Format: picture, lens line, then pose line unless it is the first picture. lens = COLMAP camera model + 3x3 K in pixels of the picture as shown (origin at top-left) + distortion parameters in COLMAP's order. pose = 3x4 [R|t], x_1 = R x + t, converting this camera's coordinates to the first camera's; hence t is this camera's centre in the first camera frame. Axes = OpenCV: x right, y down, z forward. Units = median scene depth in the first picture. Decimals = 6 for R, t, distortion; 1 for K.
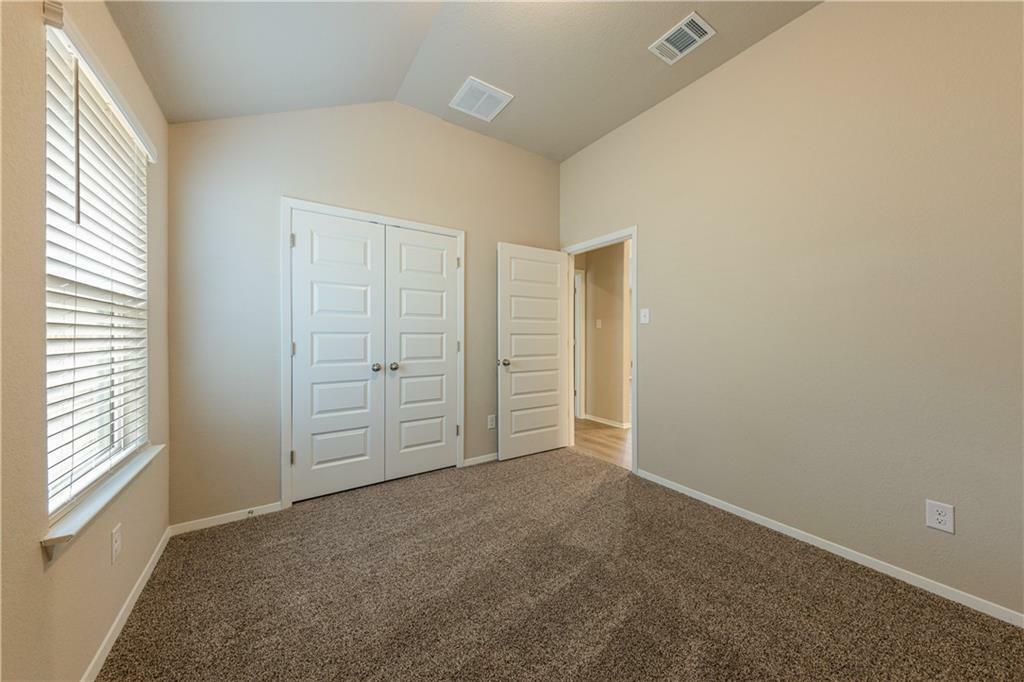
lens RADIAL K [[350.3, 0, 509.5], [0, 350.3, 335.4], [0, 0, 1]] dist [0.005552, 0.000171]
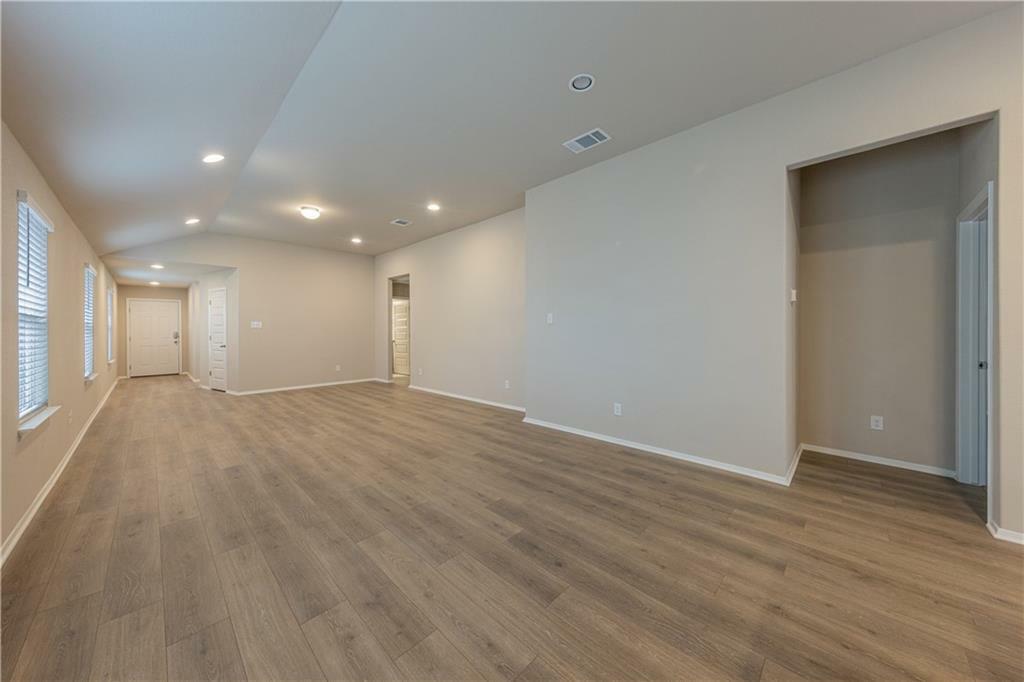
lens RADIAL K [[350.3, 0, 527.9], [0, 350.3, 329.3], [0, 0, 1]] dist [0.005552, 0.000171]
pose [[0.972710, -0.004832, 0.231975, 0.394680], [0.006724, 0.999950, -0.007367, -0.009485], [-0.231928, 0.008725, 0.972694, -0.581382]]
